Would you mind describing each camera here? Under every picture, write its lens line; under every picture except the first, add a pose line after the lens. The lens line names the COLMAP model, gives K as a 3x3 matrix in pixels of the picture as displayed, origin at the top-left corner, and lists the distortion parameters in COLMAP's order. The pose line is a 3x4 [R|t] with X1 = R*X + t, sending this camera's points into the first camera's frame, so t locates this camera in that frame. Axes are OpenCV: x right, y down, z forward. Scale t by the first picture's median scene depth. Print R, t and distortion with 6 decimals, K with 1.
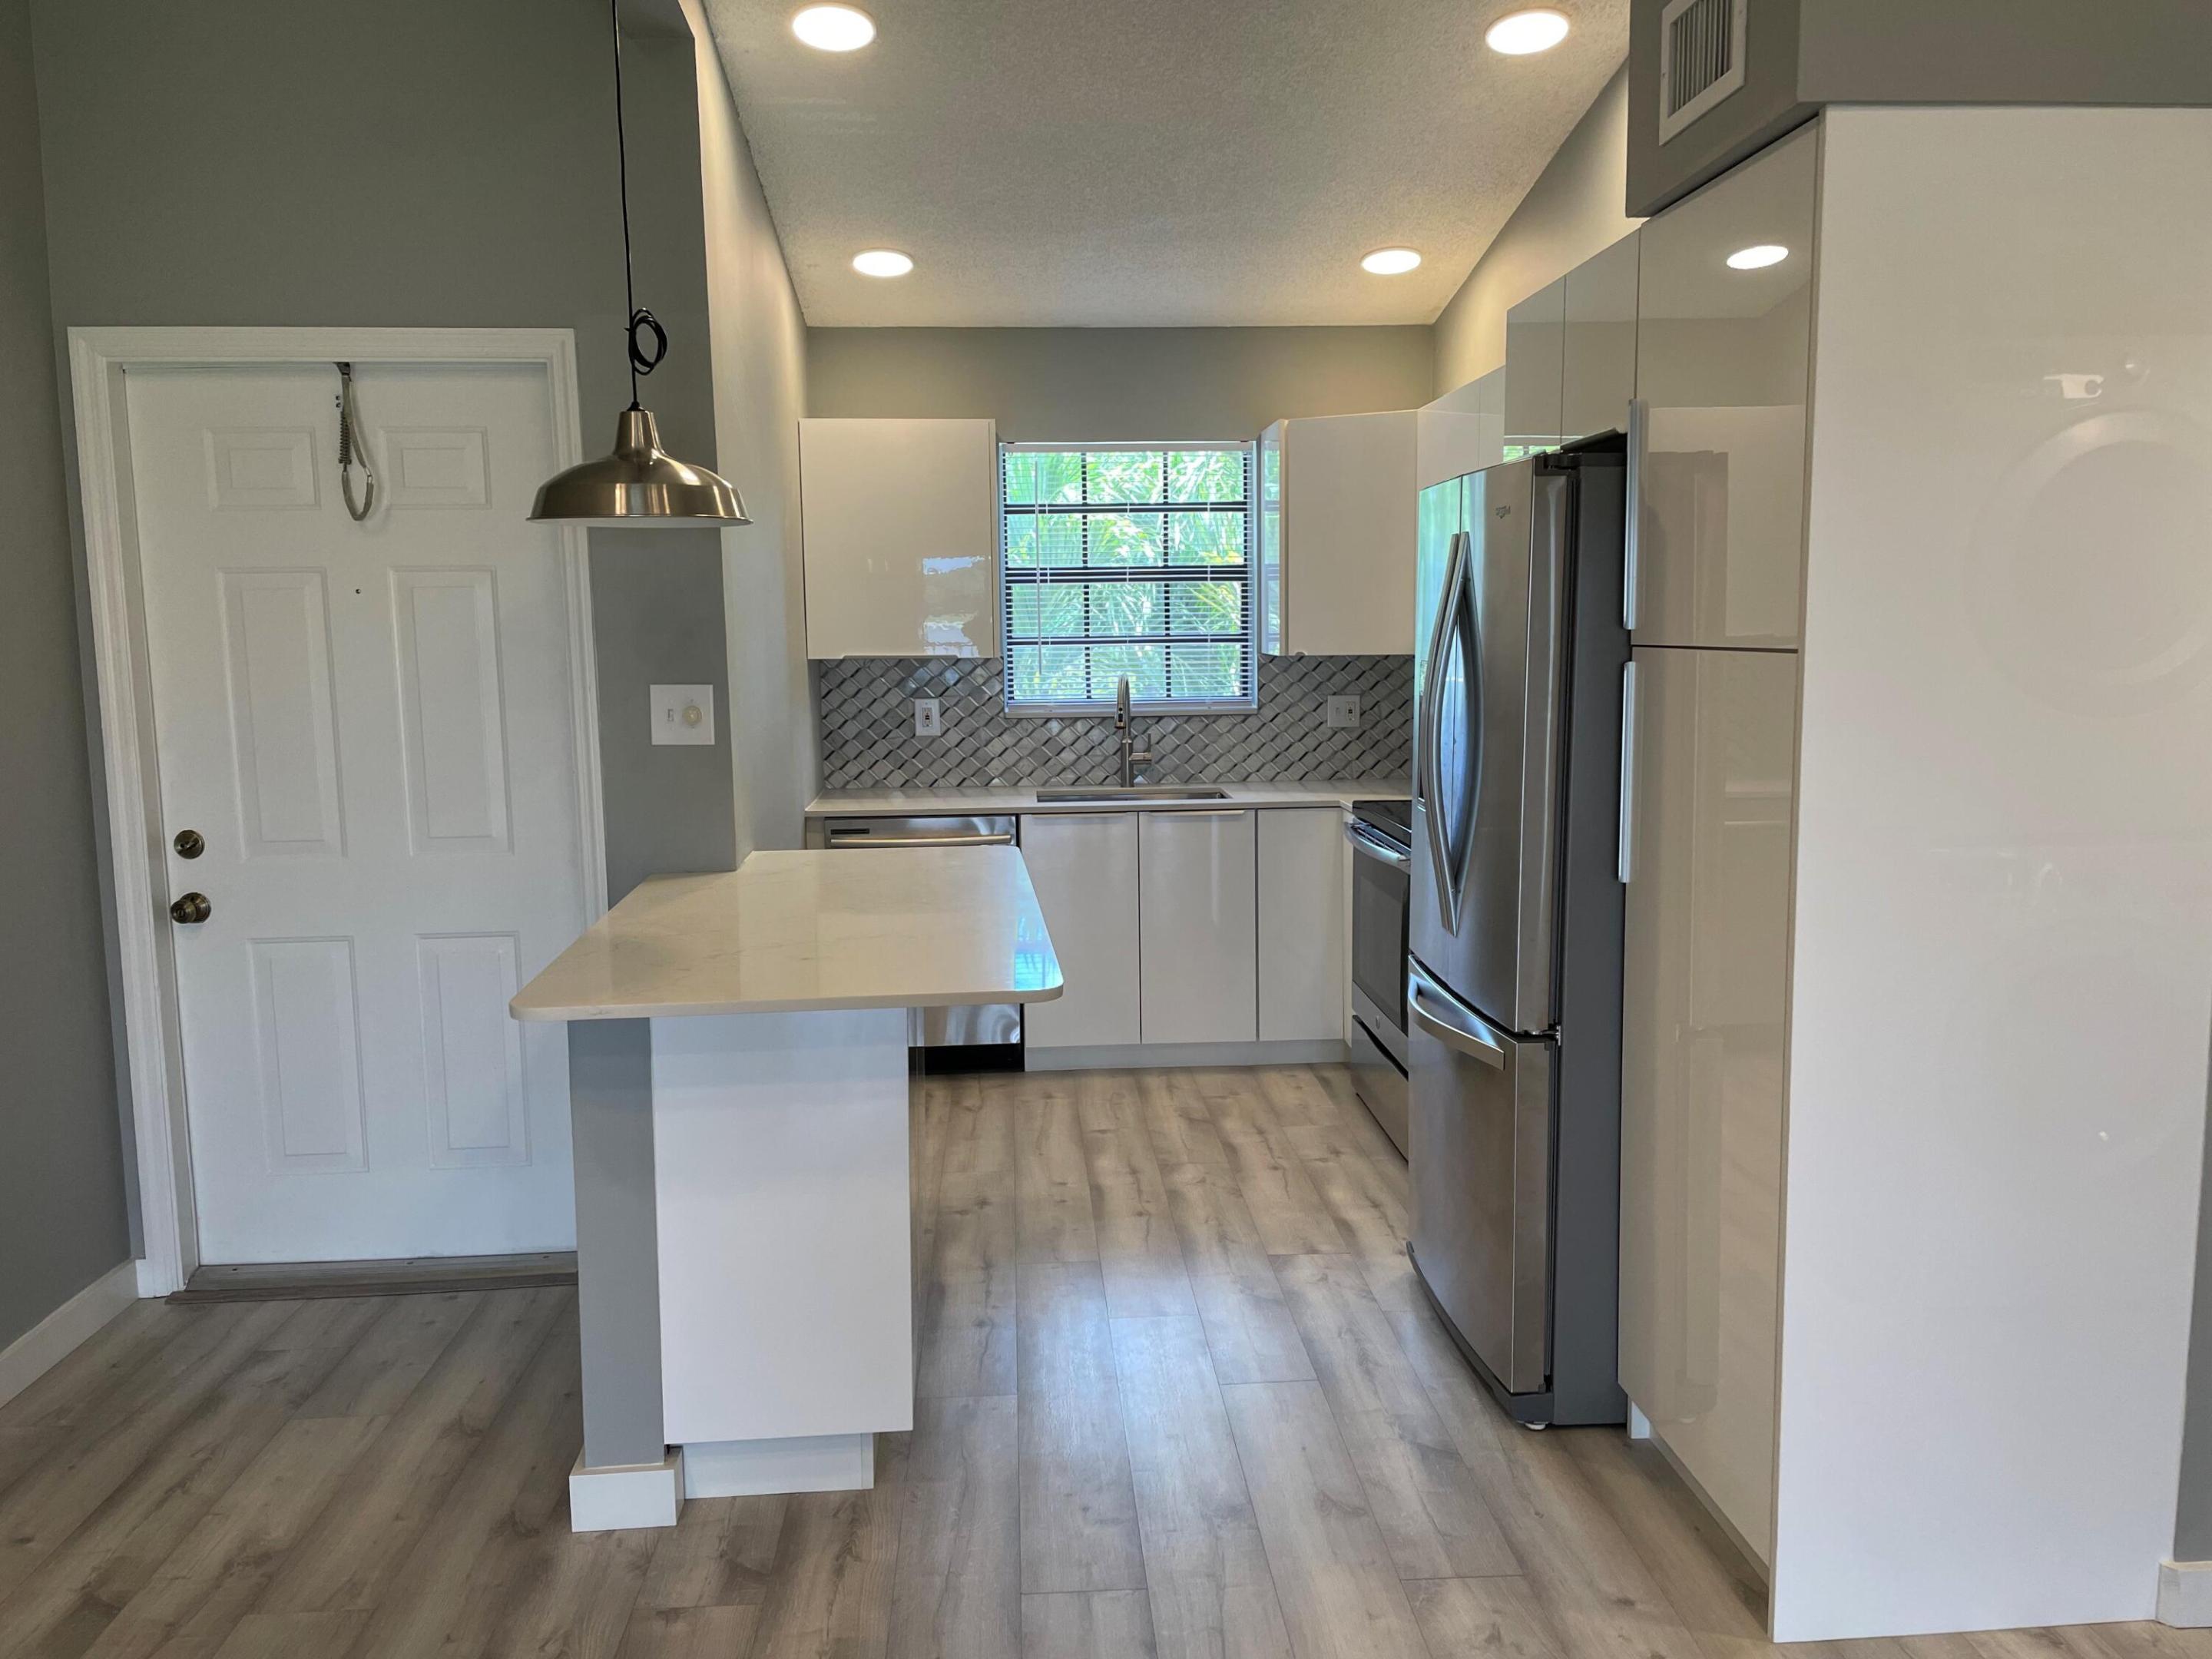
lens RADIAL K [[1660.0, 0, 1106.0], [0, 1660.0, 829.5], [0, 0, 1]] dist [0.008972, 0.000848]
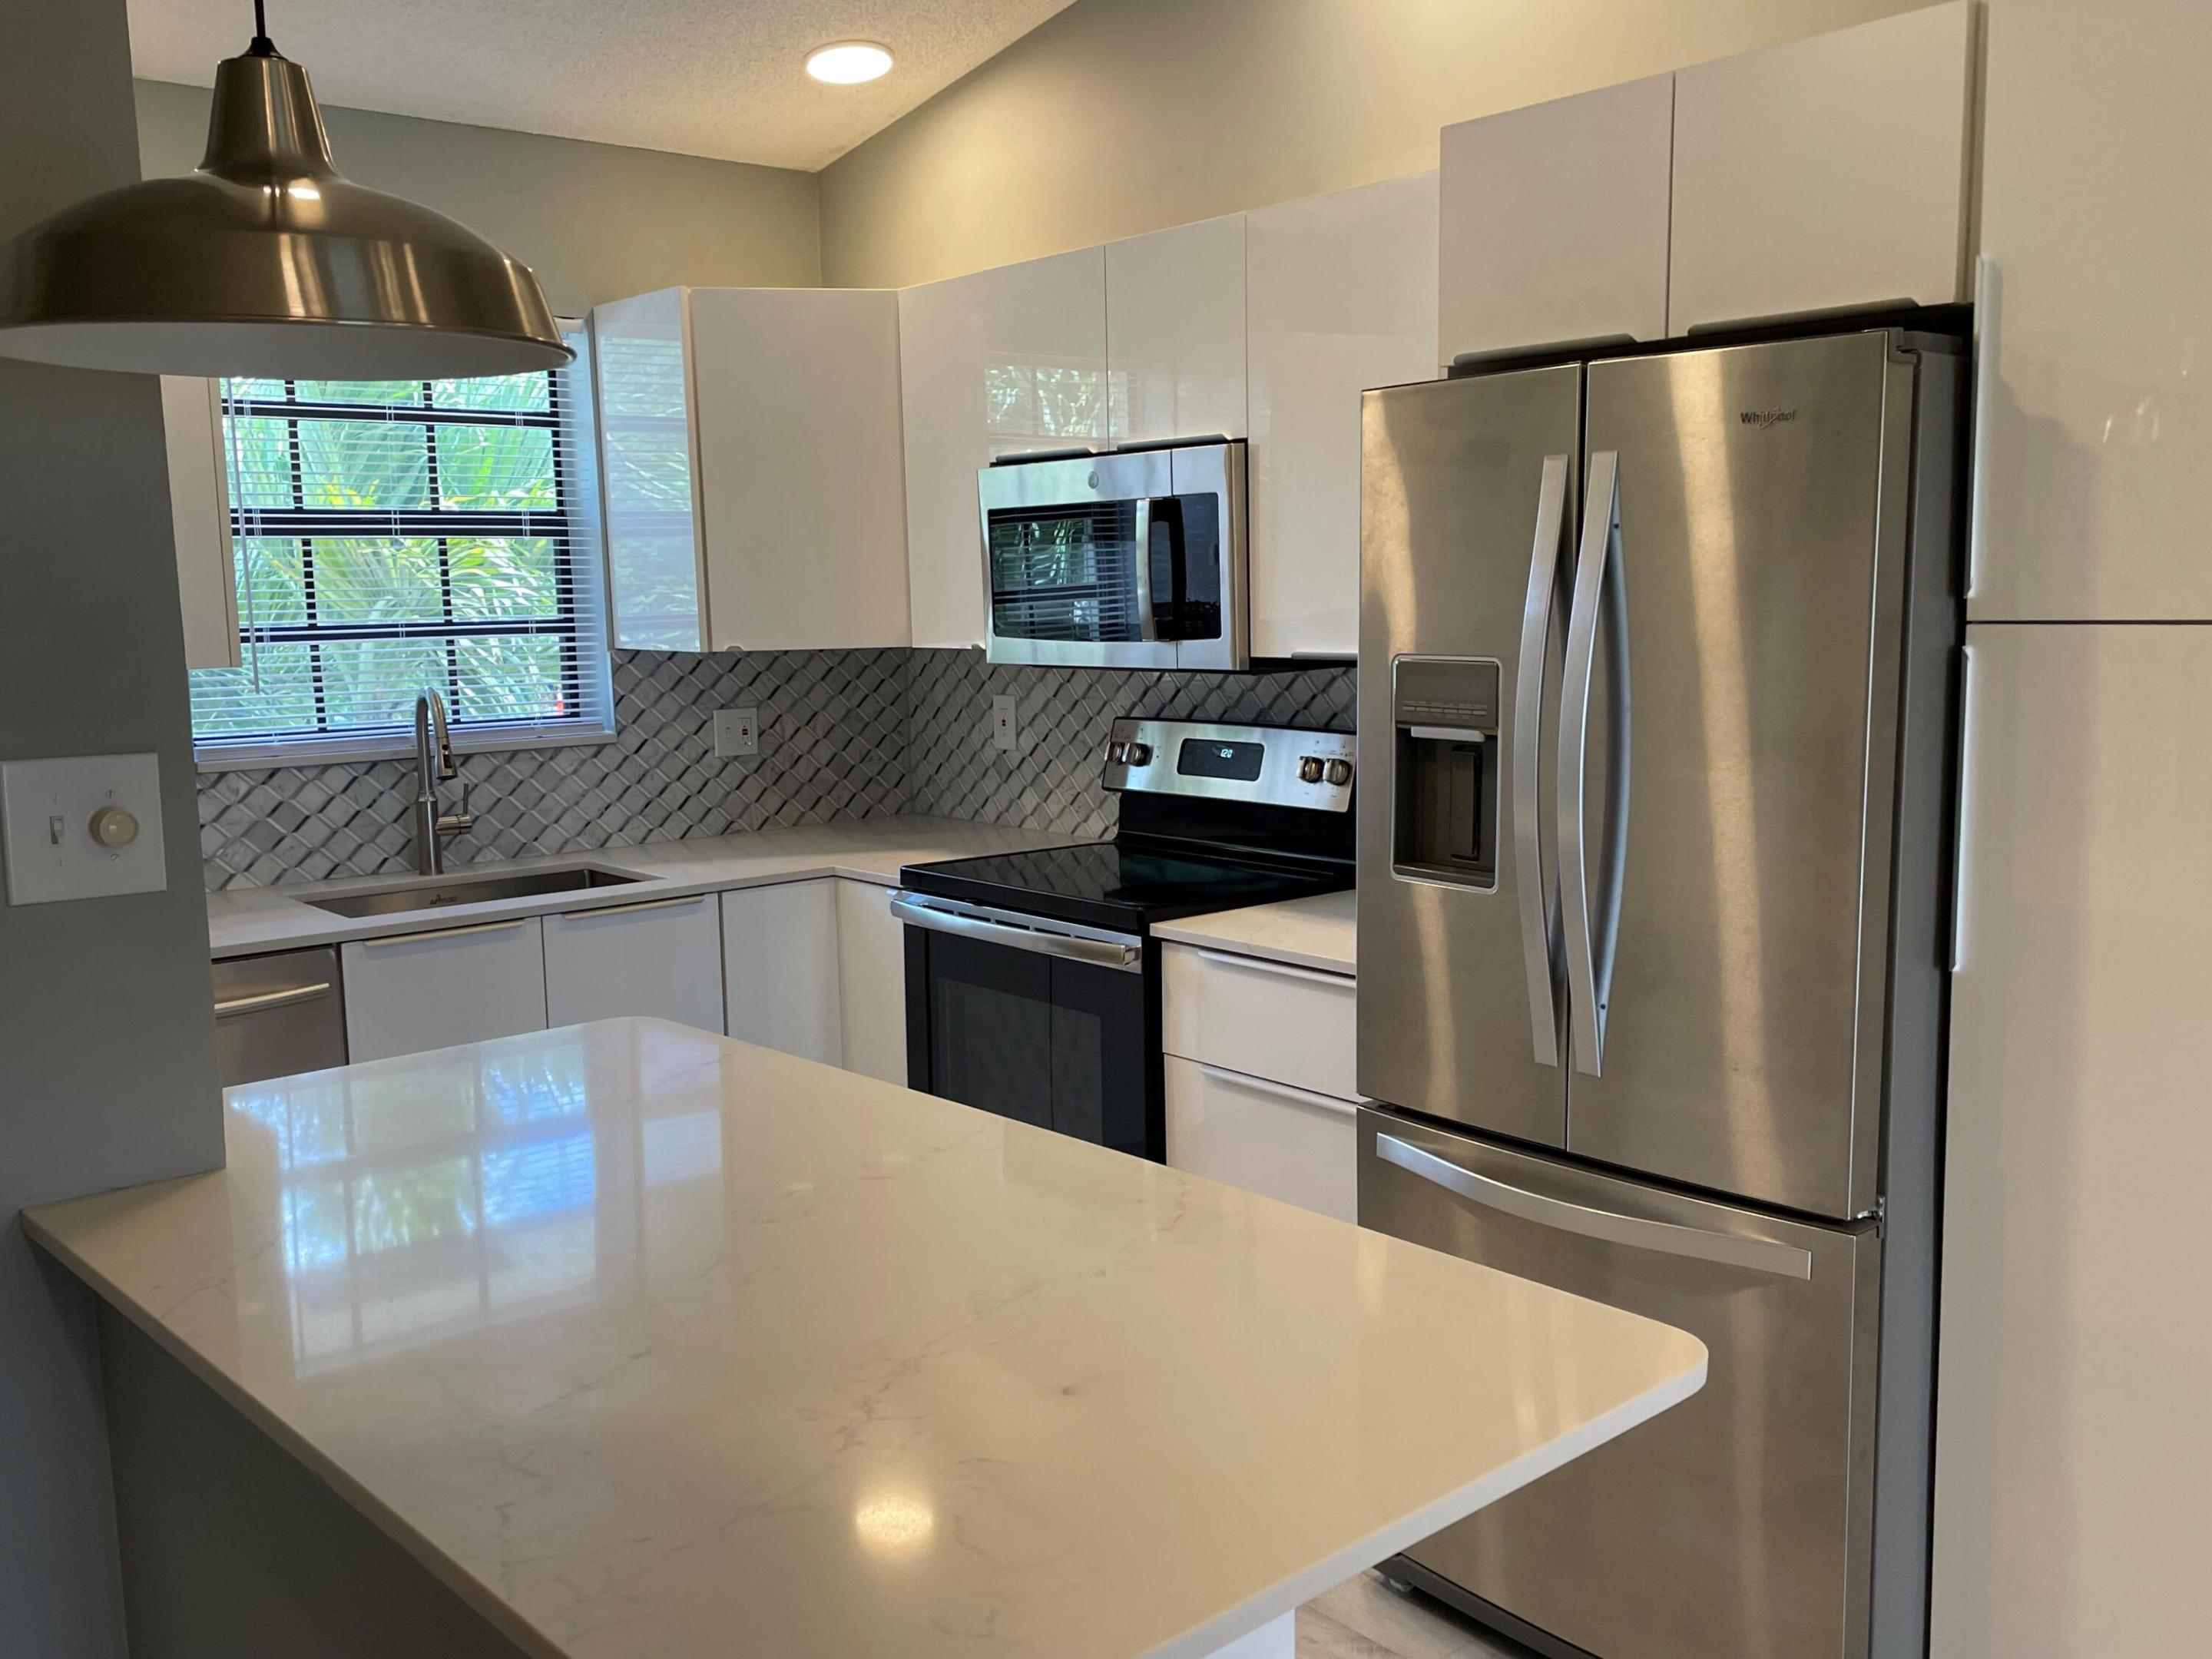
lens RADIAL K [[1926.5, 0, 1106.0], [0, 1926.5, 829.5], [0, 0, 1]] dist [0.037391, -0.002977]
pose [[0.786223, -0.080005, 0.612742, -0.223033], [0.083602, 0.996238, 0.022805, -0.037014], [-0.612262, 0.033296, 0.789954, 0.288385]]
